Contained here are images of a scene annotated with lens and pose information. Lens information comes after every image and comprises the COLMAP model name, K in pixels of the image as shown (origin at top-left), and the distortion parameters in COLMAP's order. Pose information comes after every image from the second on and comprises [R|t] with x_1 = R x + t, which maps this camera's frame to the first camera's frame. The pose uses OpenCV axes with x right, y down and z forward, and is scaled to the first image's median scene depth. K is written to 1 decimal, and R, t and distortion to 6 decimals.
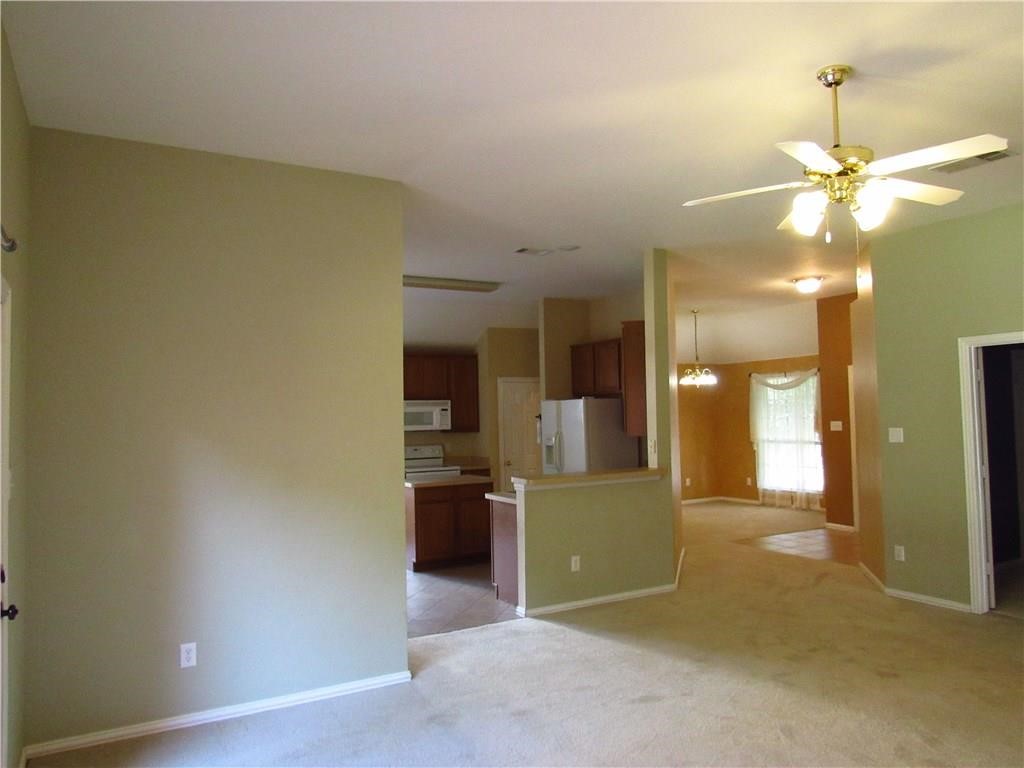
lens RADIAL K [[725.5, 0, 514.2], [0, 725.5, 388.5], [0, 0, 1]] dist [-0.018843, 0.000579]
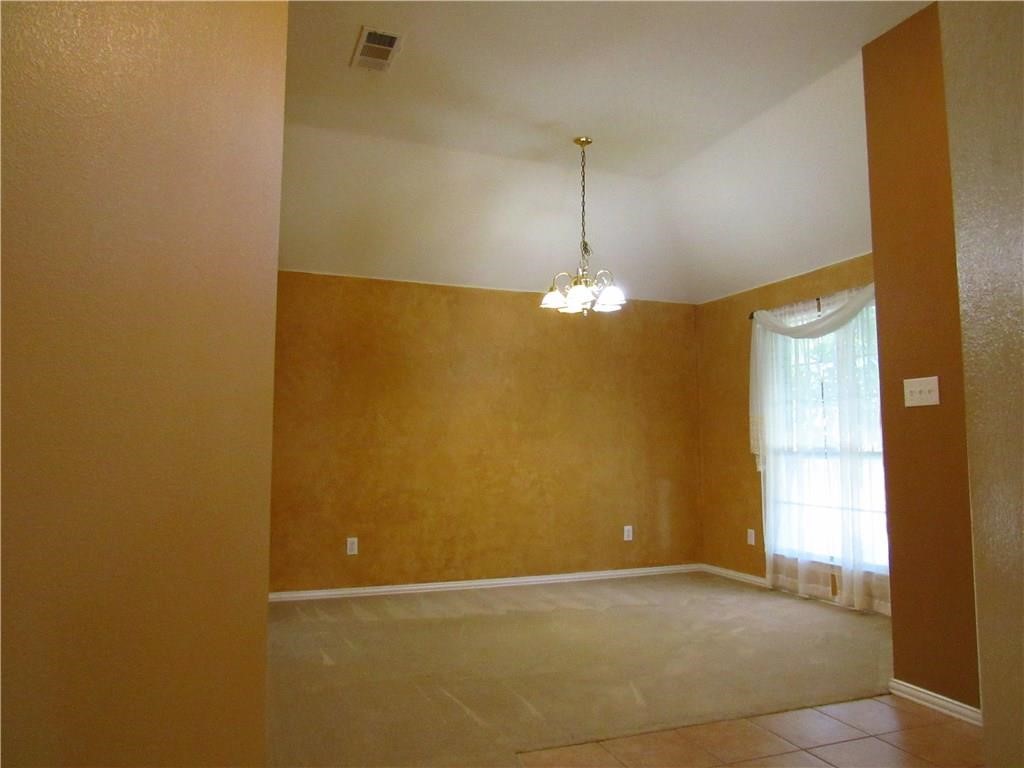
lens RADIAL K [[725.5, 0, 514.2], [0, 725.5, 388.5], [0, 0, 1]] dist [-0.018843, 0.000579]
pose [[0.988850, 0.009782, -0.148593, 0.263257], [-0.016147, 0.999000, -0.041688, 0.057740], [0.148037, 0.043623, 0.988019, 0.546806]]
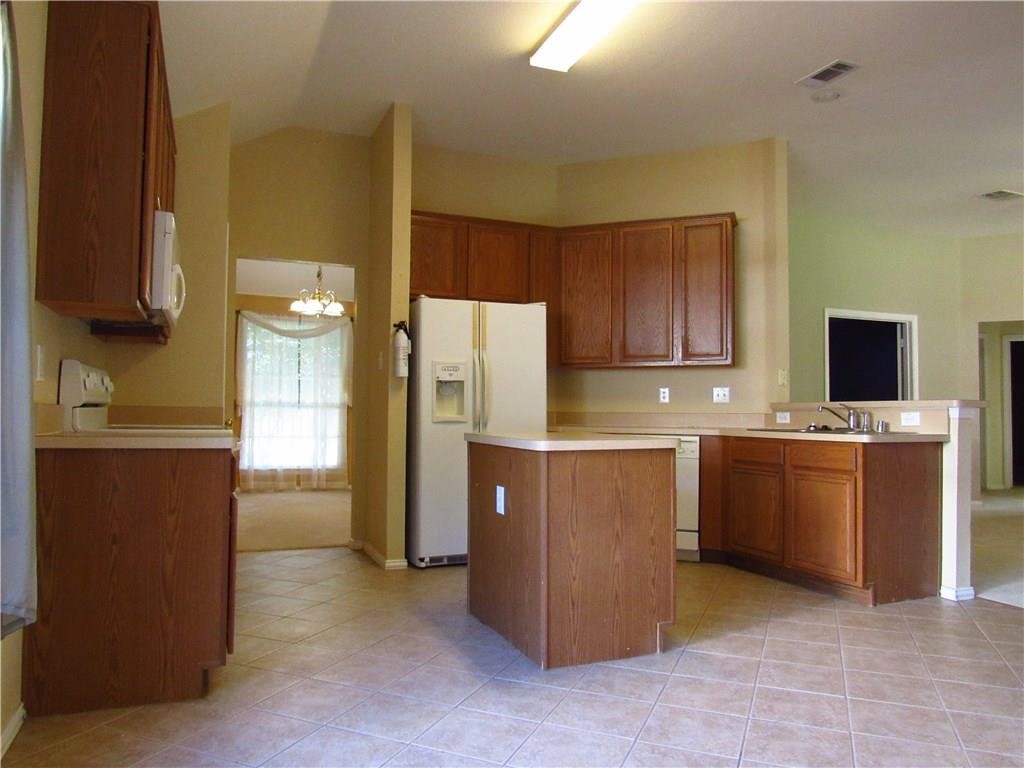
lens RADIAL K [[725.5, 0, 514.2], [0, 725.5, 388.5], [0, 0, 1]] dist [-0.018843, 0.000579]
pose [[0.154723, 0.045252, 0.986921, -0.364493], [-0.059482, 0.997565, -0.036415, 0.072328], [-0.986166, -0.053070, 0.157037, 0.671992]]
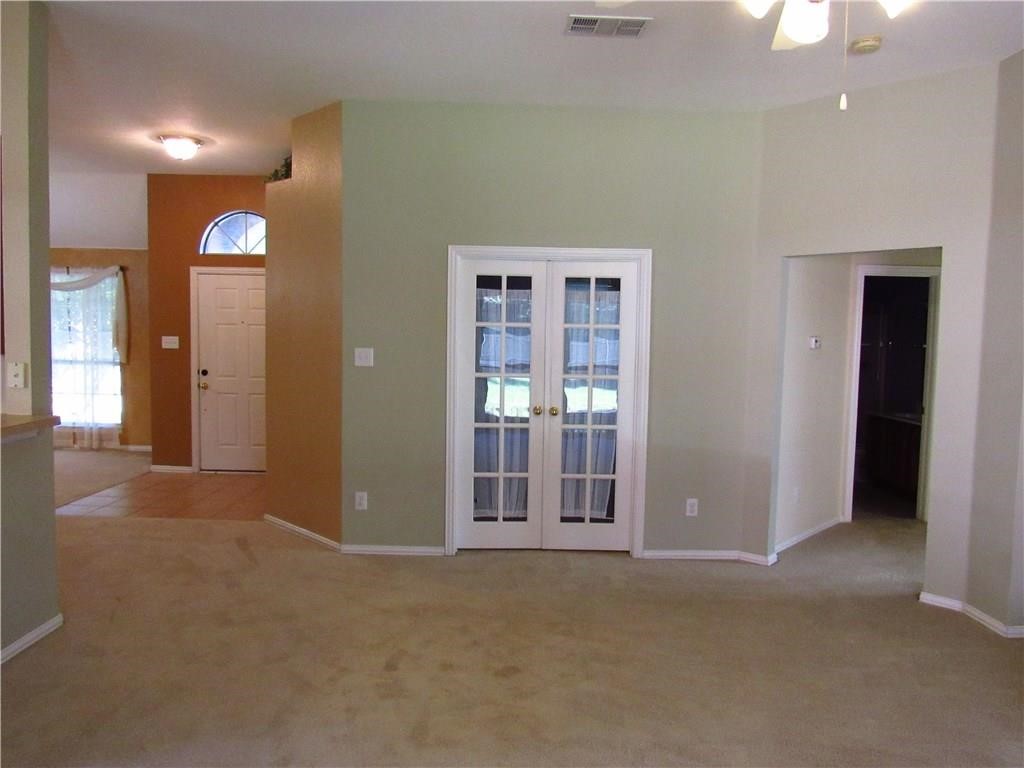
lens RADIAL K [[725.5, 0, 514.2], [0, 725.5, 388.5], [0, 0, 1]] dist [-0.018843, 0.000579]
pose [[0.479087, -0.030993, 0.877220, -0.056054], [-0.070417, 0.994798, 0.073605, 0.015104], [-0.874938, -0.097034, 0.474413, 0.252559]]
